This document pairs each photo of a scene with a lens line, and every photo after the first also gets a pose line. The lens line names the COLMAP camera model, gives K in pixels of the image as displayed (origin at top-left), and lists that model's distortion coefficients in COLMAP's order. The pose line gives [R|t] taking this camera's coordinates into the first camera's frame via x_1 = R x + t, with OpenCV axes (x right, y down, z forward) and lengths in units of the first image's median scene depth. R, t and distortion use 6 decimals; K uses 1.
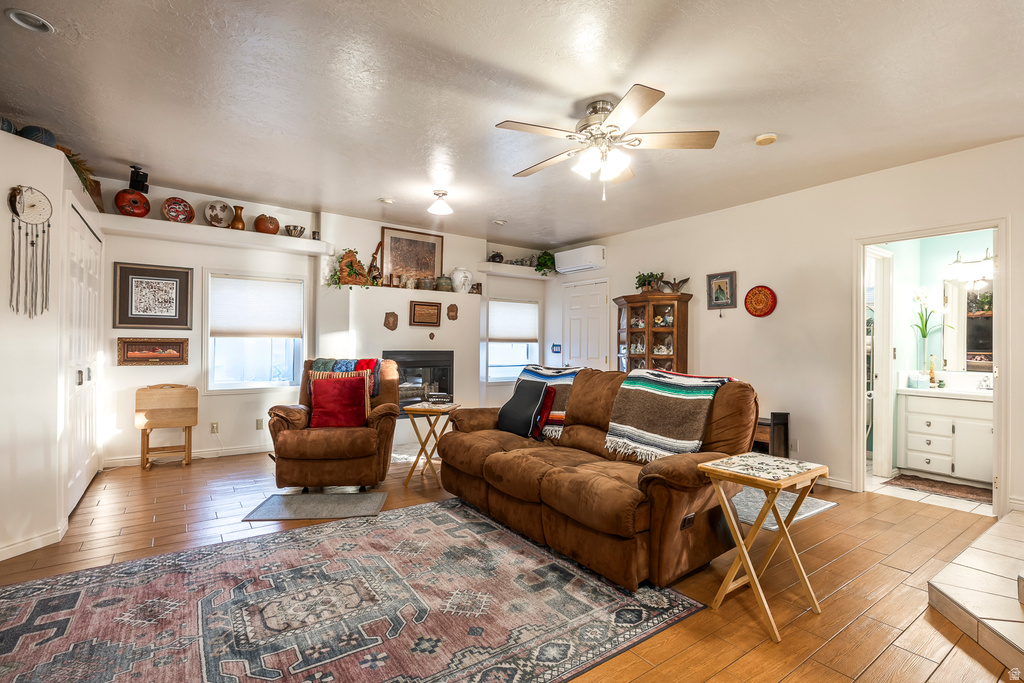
lens RADIAL K [[480.0, 0, 512.5], [0, 480.0, 342.9], [0, 0, 1]] dist [-0.019761, -0.000221]
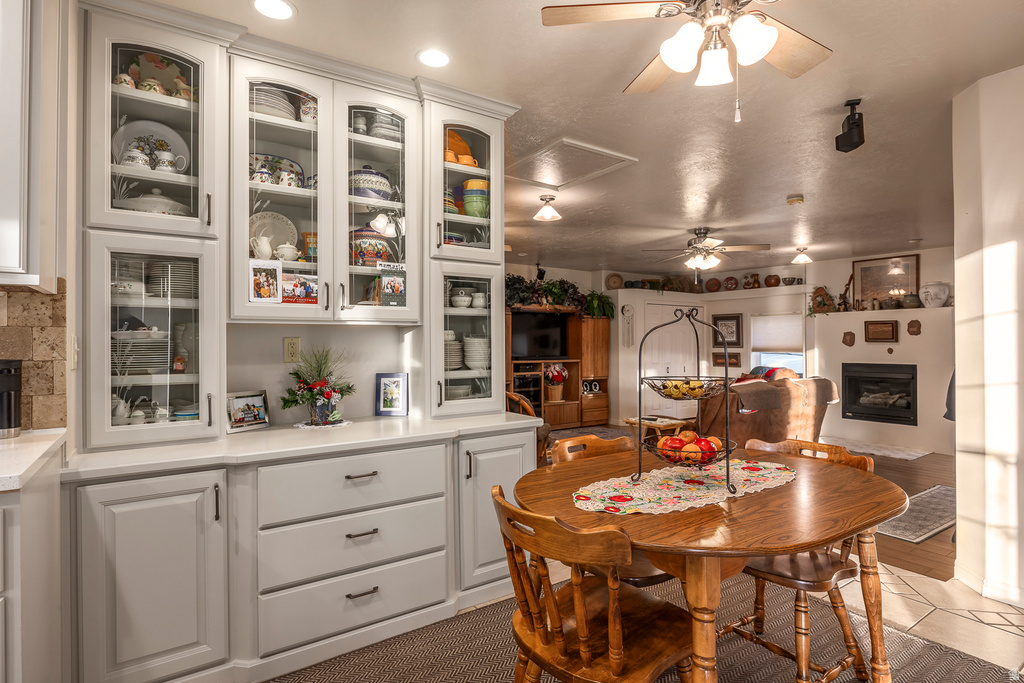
lens RADIAL K [[525.1, 0, 512.2], [0, 525.1, 340.9], [0, 0, 1]] dist [-0.007025, -0.000268]
pose [[-0.025112, -0.014549, -0.999579, 1.117134], [0.005198, 0.999879, -0.014684, -0.025417], [0.999671, -0.005565, -0.025034, 0.166376]]
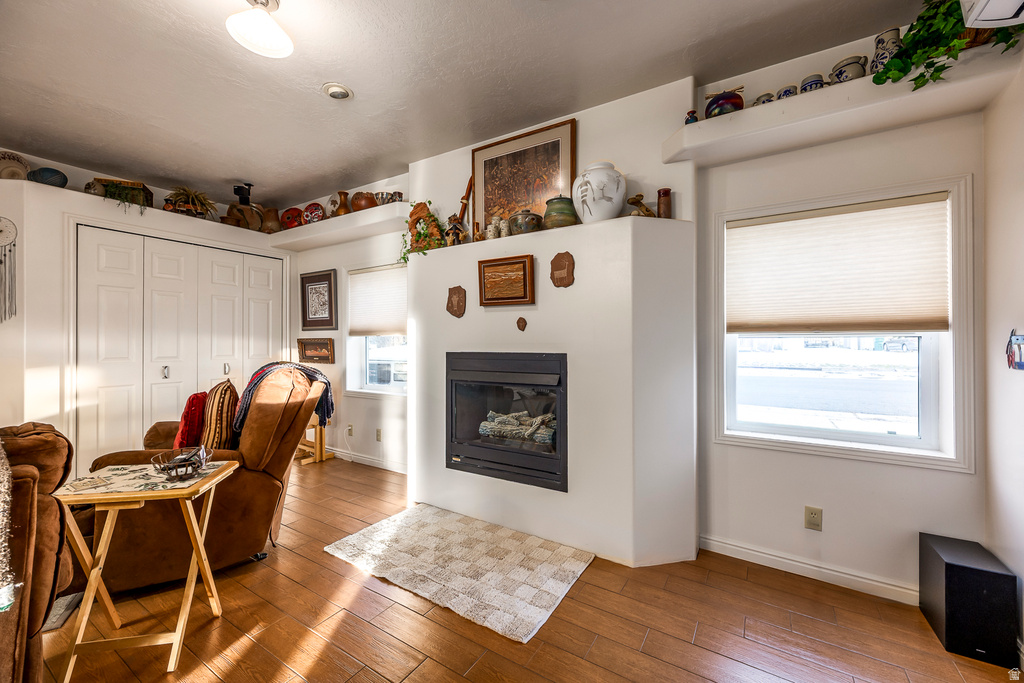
lens RADIAL K [[409.9, 0, 510.2], [0, 409.9, 342.4], [0, 0, 1]] dist [0.001246, 0.000101]
pose [[0.388206, -0.013680, -0.921471, 0.234513], [0.006832, 0.999905, -0.011966, 0.010487], [0.921547, -0.001650, 0.388262, 0.865544]]
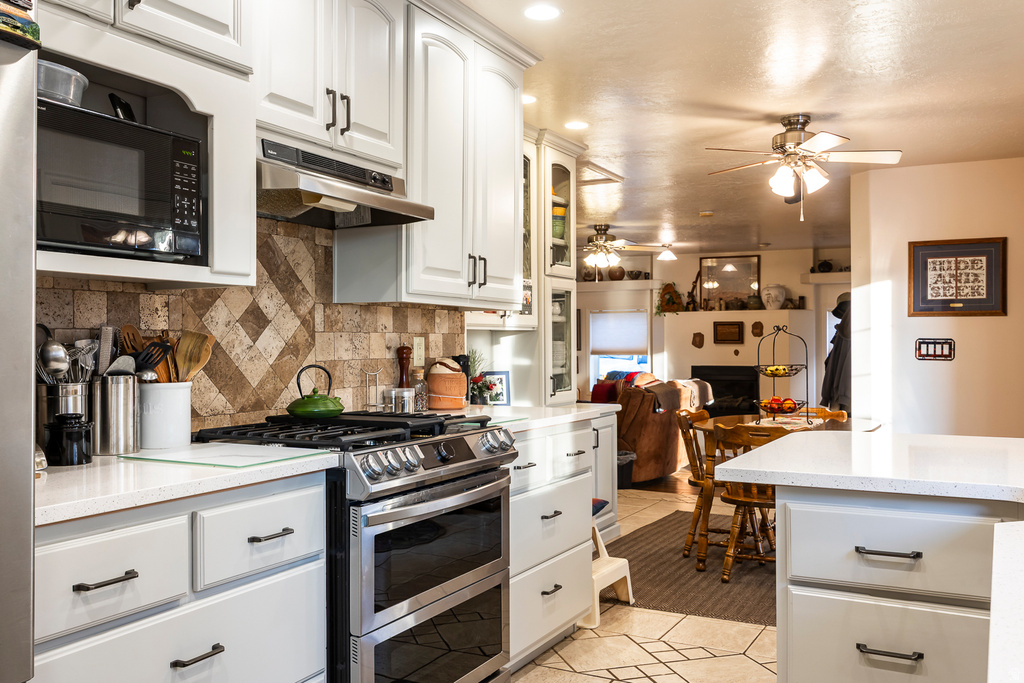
lens RADIAL K [[895.9, 0, 504.4], [0, 895.9, 344.2], [0, 0, 1]] dist [0.017267, -0.004365]
pose [[0.435846, -0.011152, -0.899952, 1.503580], [0.010520, 0.999918, -0.007296, -0.025227], [0.899960, -0.006287, 0.435928, -0.374408]]
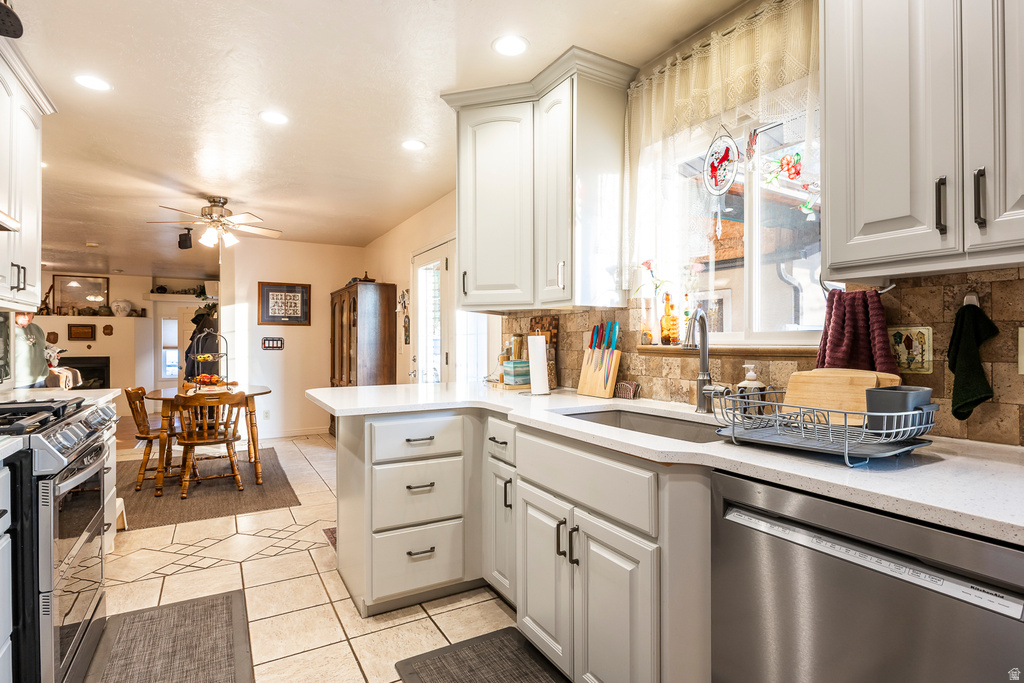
lens RADIAL K [[525.1, 0, 515.7], [0, 525.1, 341.3], [0, 0, 1]] dist [-0.007025, -0.000268]
pose [[0.994303, -0.010356, -0.106090, 1.388797], [0.010949, 0.999928, 0.005007, -0.026462], [0.106031, -0.006140, 0.994344, -0.495175]]
